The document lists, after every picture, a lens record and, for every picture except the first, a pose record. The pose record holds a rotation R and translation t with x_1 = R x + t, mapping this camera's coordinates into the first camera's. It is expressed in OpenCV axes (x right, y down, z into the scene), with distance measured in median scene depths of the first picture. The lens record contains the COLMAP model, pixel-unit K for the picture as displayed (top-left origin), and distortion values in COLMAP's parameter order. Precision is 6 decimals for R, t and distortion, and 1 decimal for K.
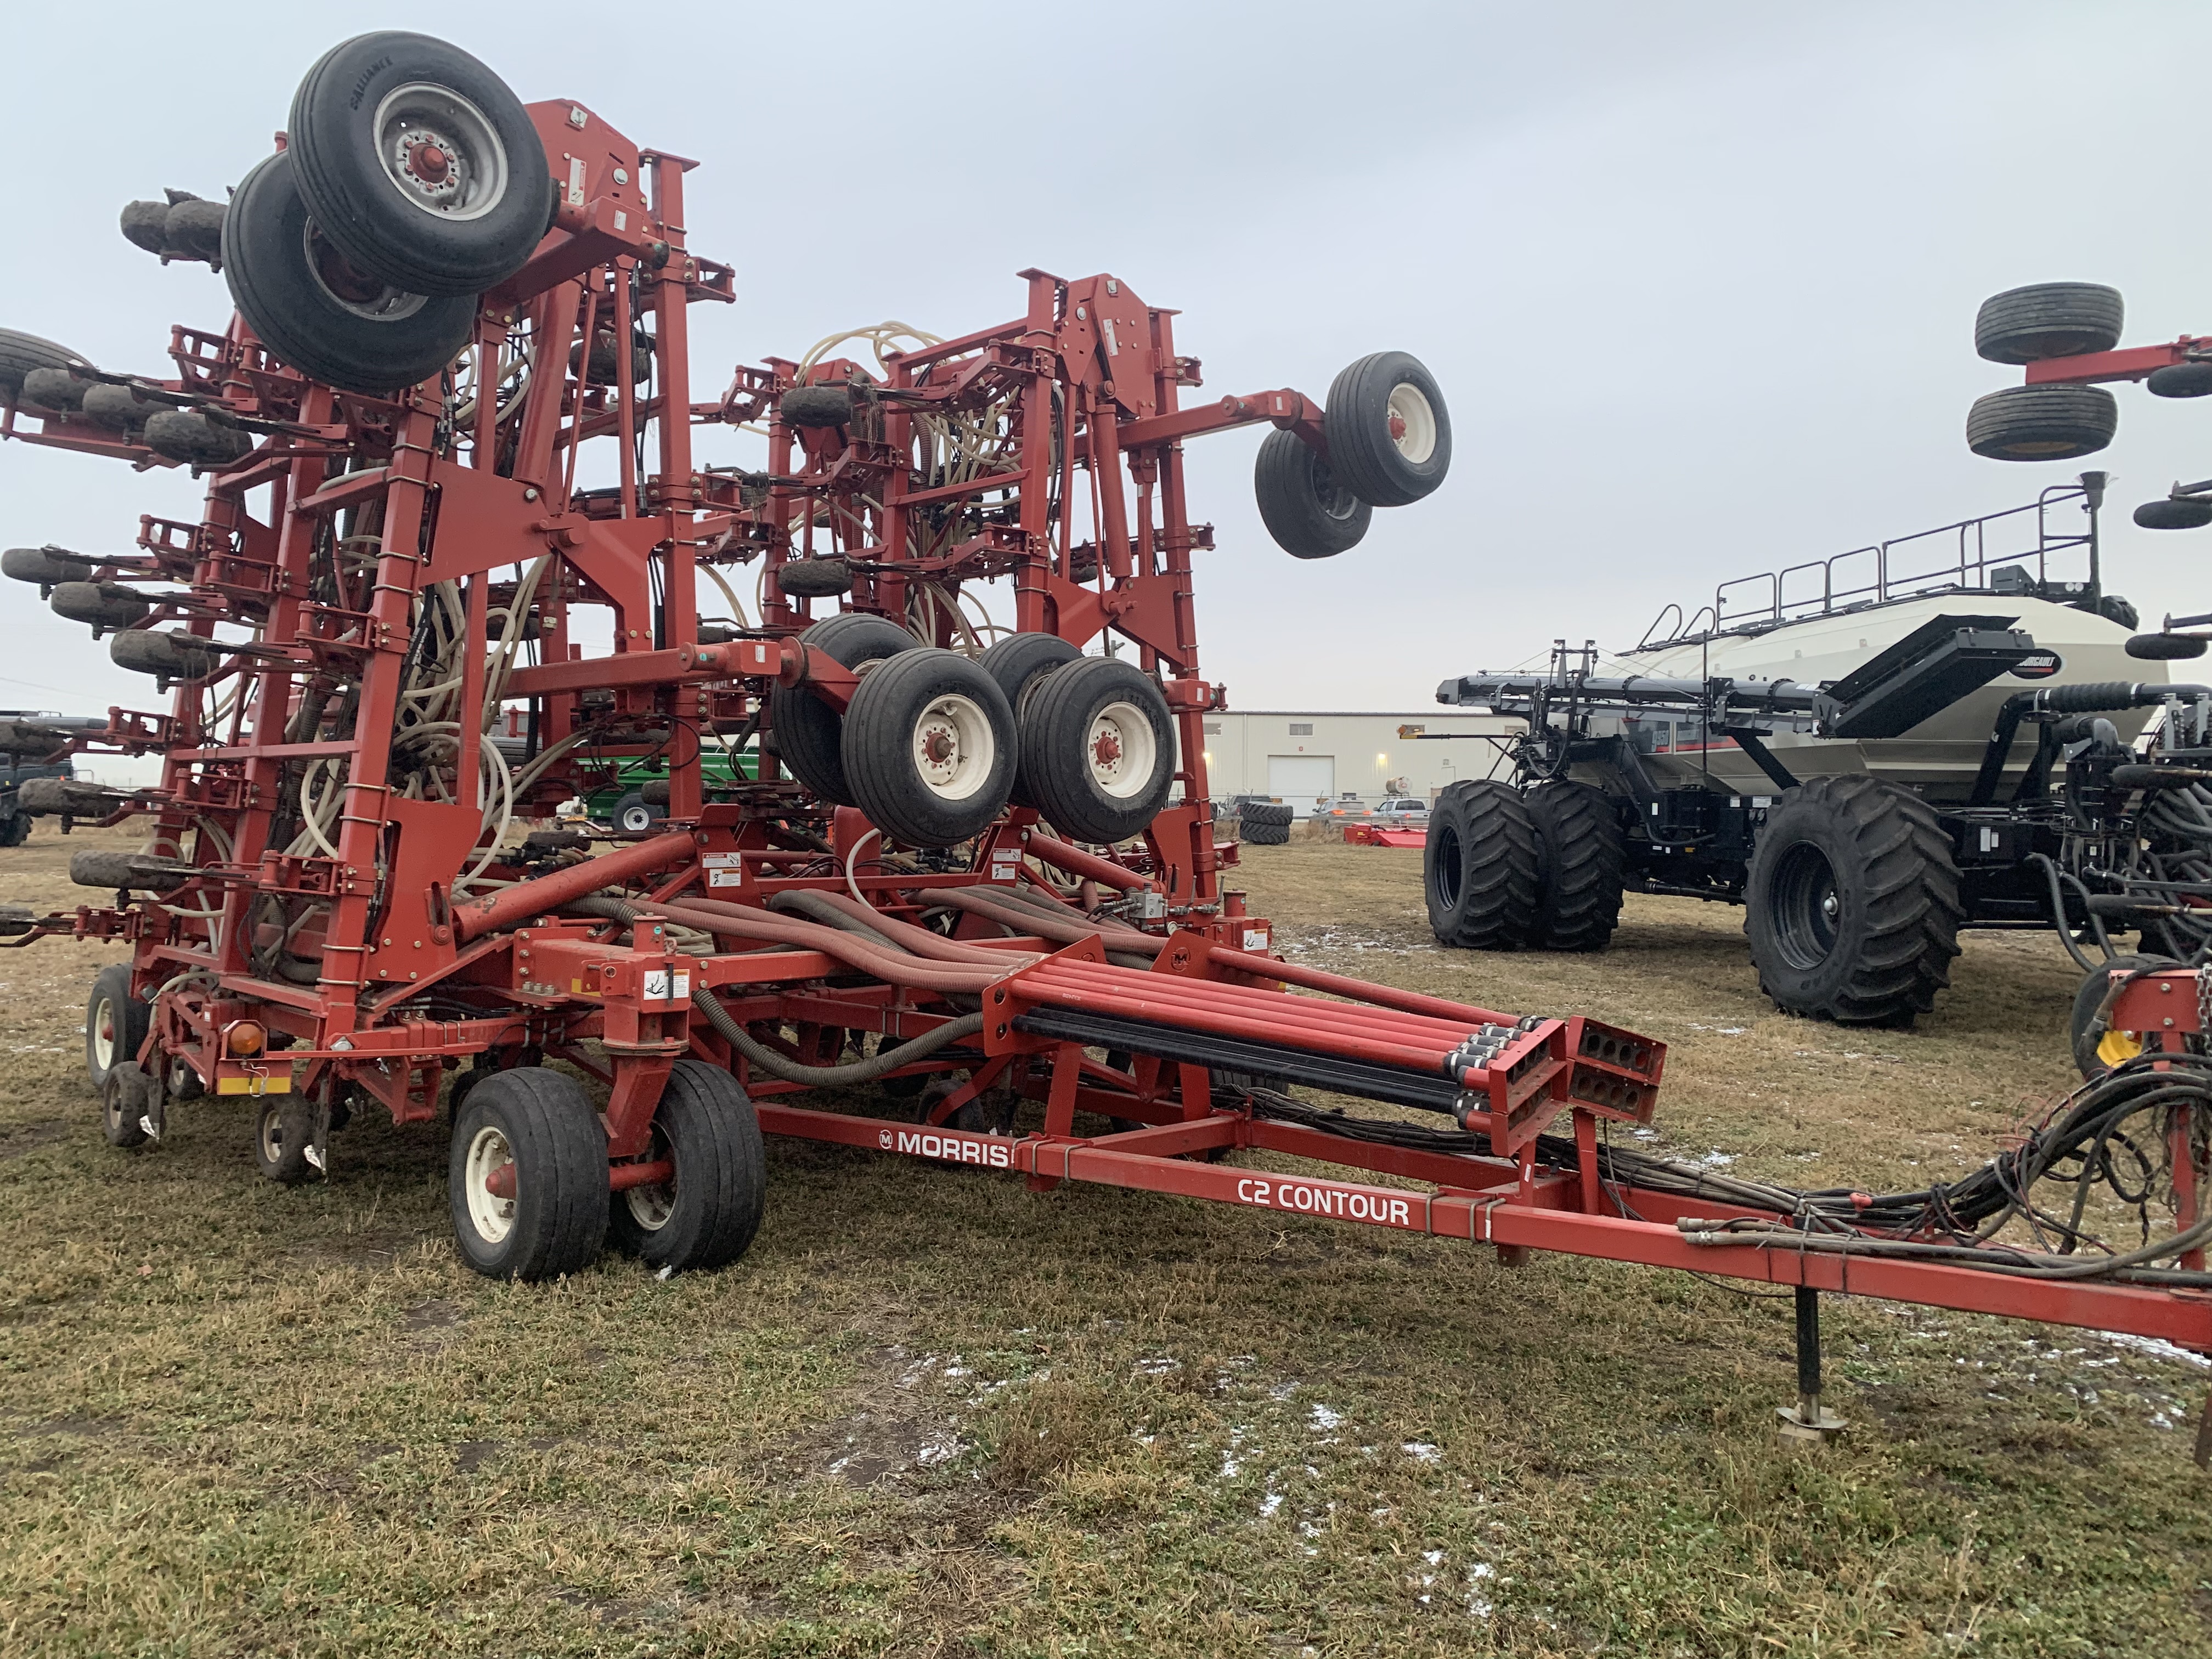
lens RADIAL K [[1701.6, 0, 1096.8], [0, 1701.6, 836.3], [0, 0, 1]] dist [0.003025, 0.001390]
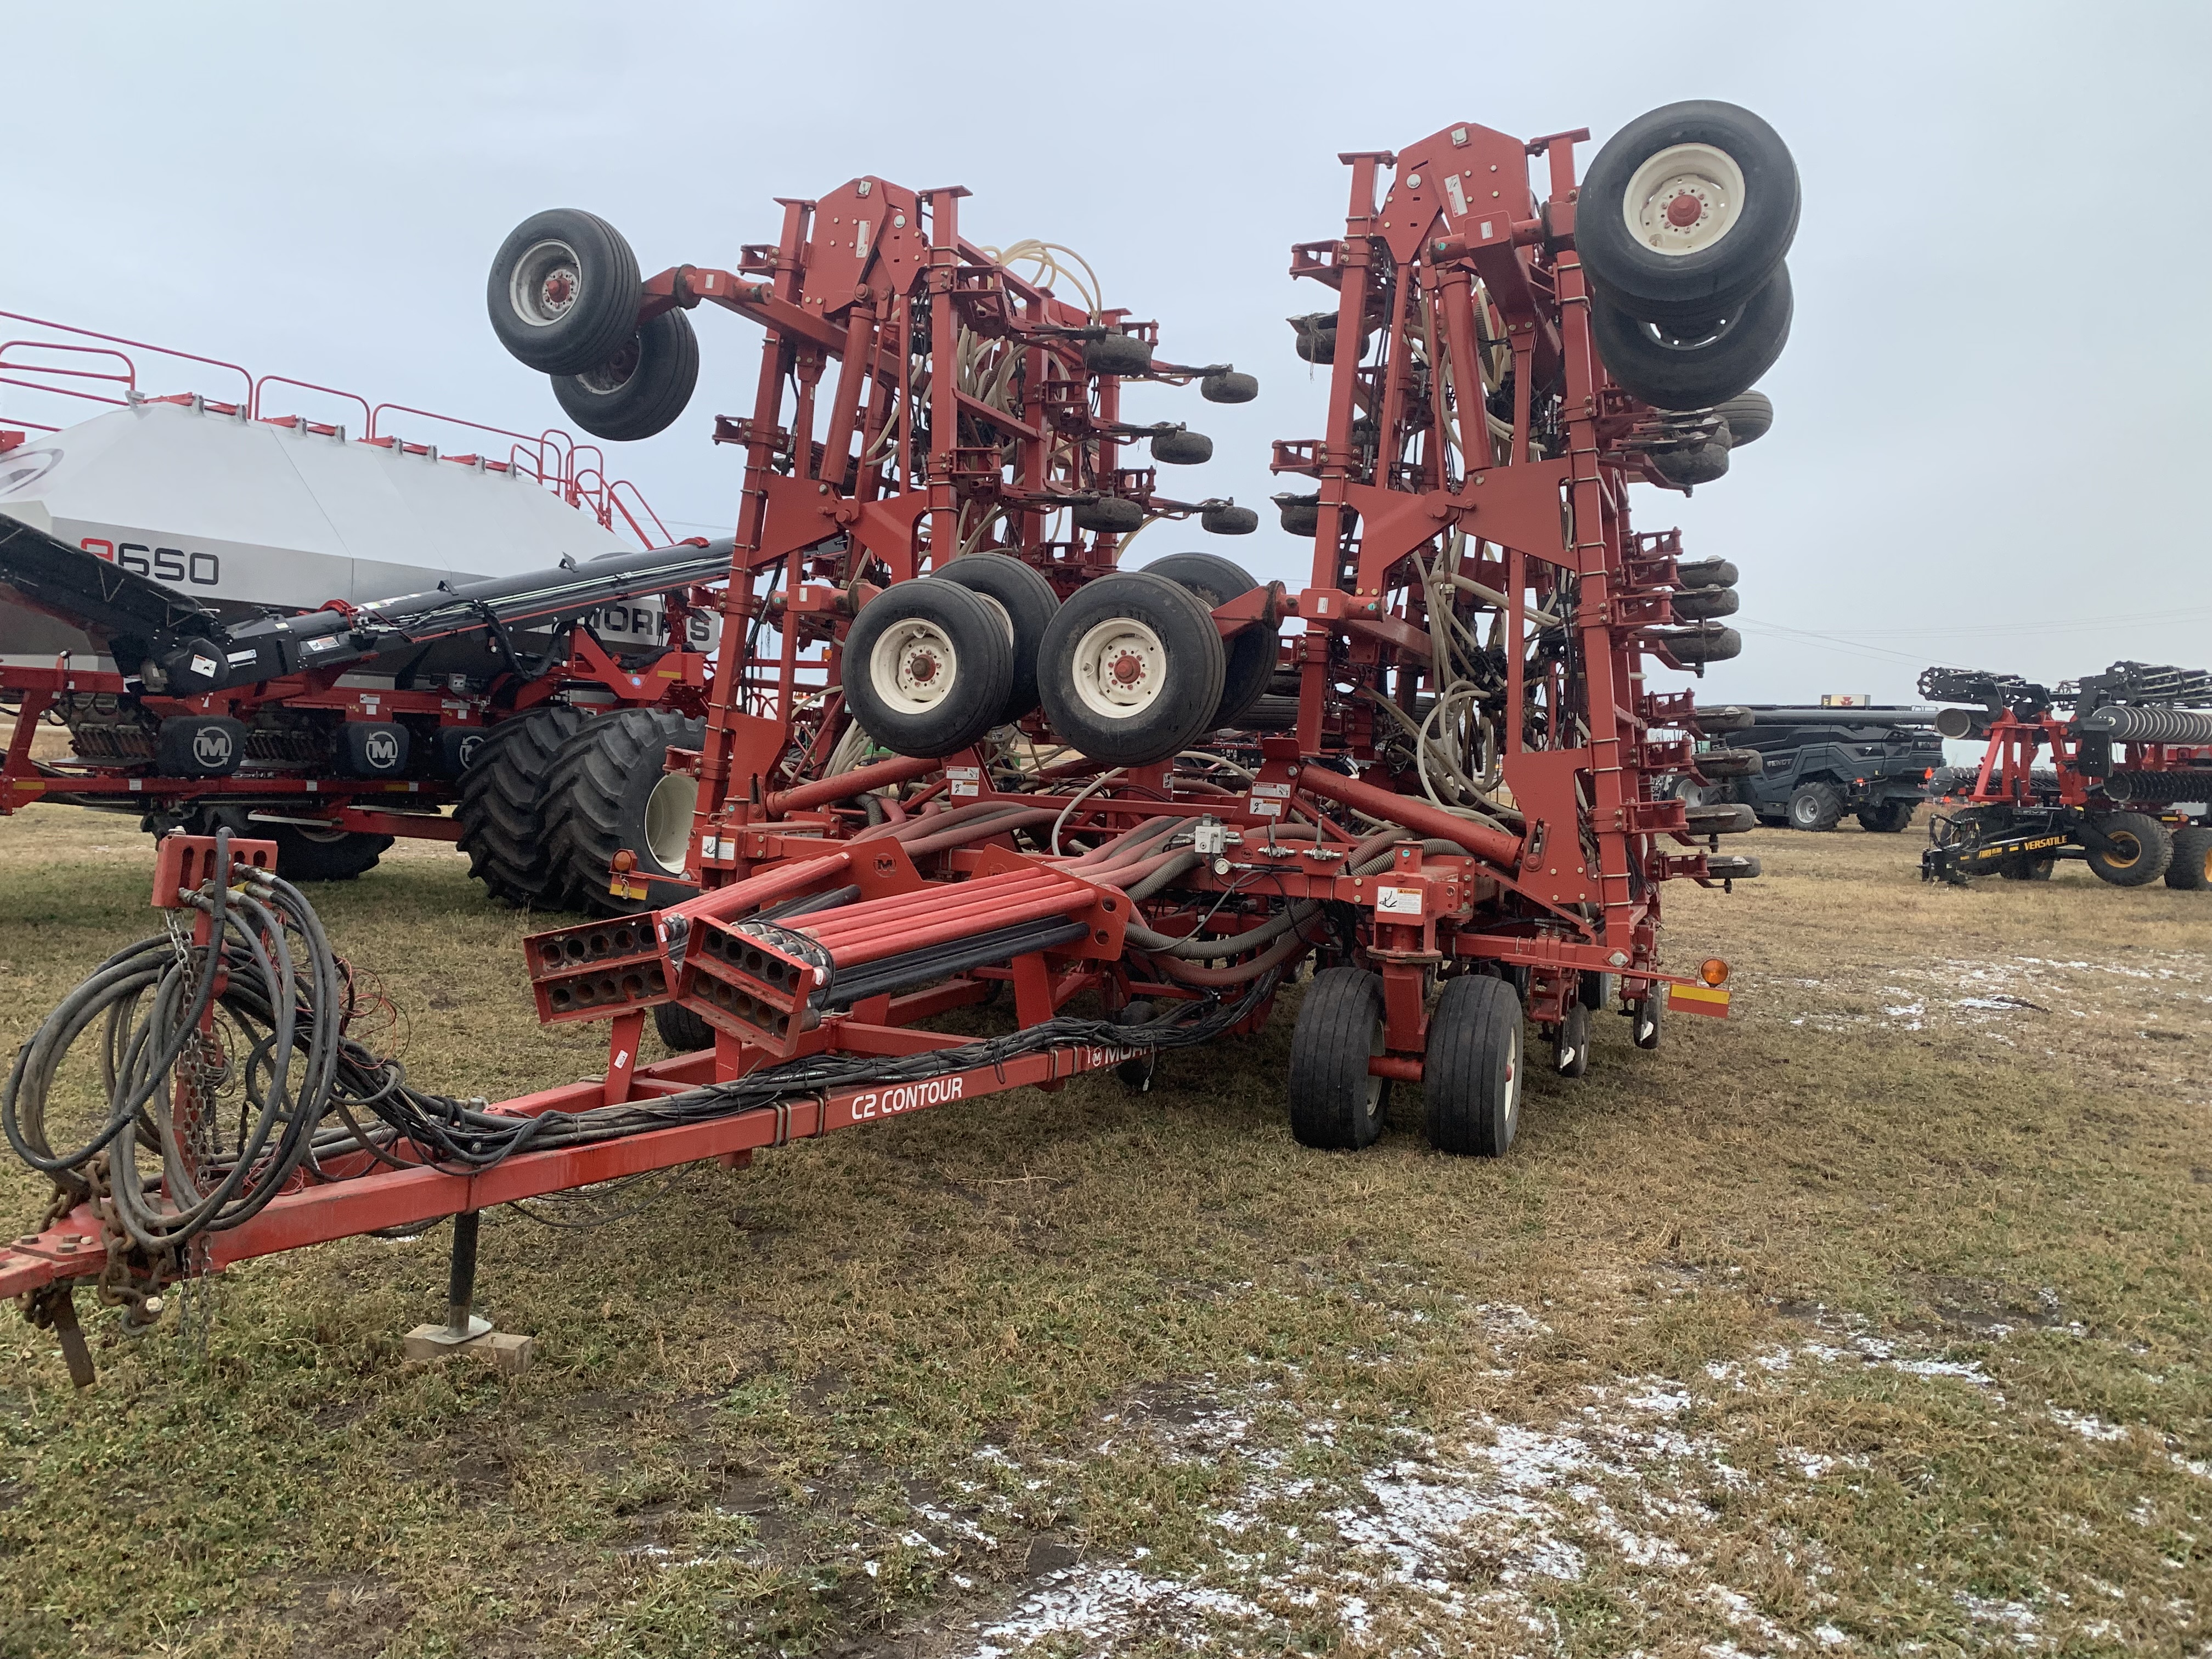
lens RADIAL K [[1701.6, 0, 1096.8], [0, 1701.6, 836.3], [0, 0, 1]] dist [0.003025, 0.001390]
pose [[0.392483, 0.055211, -0.918100, 0.900123], [-0.060278, 0.997595, 0.034223, 0.011771], [0.917782, 0.041910, 0.394867, 0.619797]]
